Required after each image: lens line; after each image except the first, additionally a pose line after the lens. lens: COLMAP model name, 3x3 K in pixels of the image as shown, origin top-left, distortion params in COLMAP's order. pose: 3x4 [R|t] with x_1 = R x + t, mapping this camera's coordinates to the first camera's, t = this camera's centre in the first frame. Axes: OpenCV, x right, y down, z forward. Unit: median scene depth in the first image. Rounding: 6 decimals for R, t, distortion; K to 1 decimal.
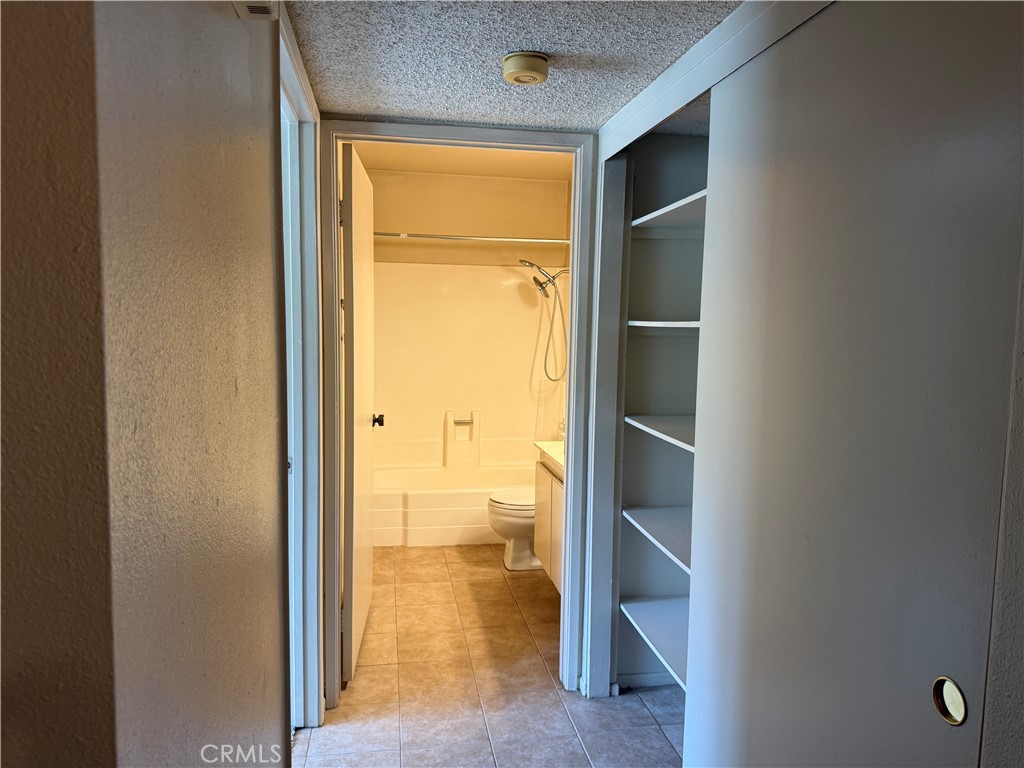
lens RADIAL K [[724.6, 0, 505.5], [0, 724.6, 391.5], [0, 0, 1]] dist [0.064945, -0.083270]
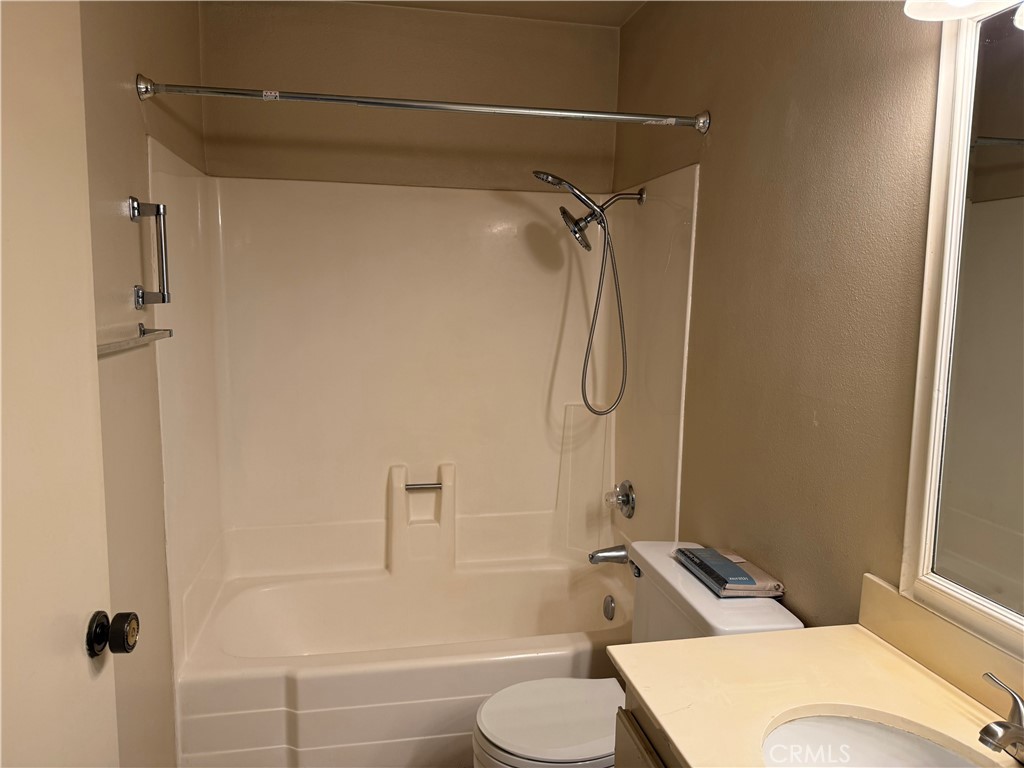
lens RADIAL K [[724.6, 0, 504.8], [0, 724.6, 380.8], [0, 0, 1]] dist [0.064945, -0.083270]
pose [[0.999450, -0.006532, 0.032523, -0.016591], [0.005740, 0.999687, 0.024364, -0.052800], [-0.032672, -0.024164, 0.999174, 0.510250]]
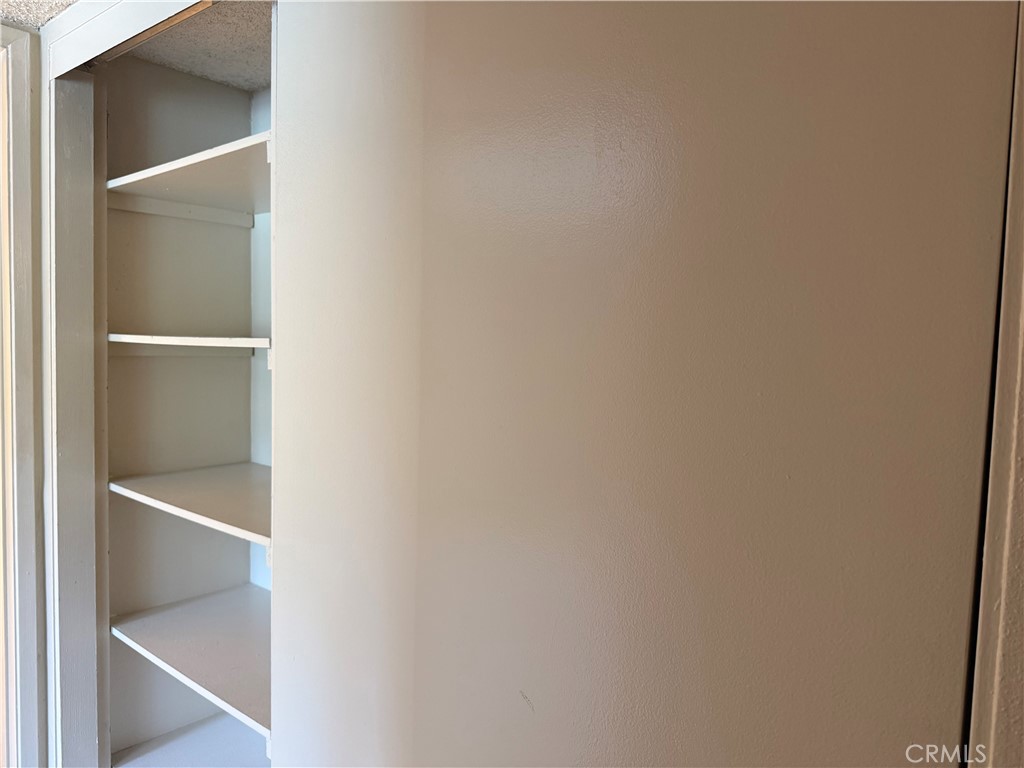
lens RADIAL K [[724.6, 0, 507.2], [0, 724.6, 386.2], [0, 0, 1]] dist [0.064945, -0.083270]
pose [[0.744660, -0.039930, 0.666248, -0.002777], [0.054625, 0.998506, -0.001211, -0.031499], [-0.665205, 0.037295, 0.745729, 0.283241]]
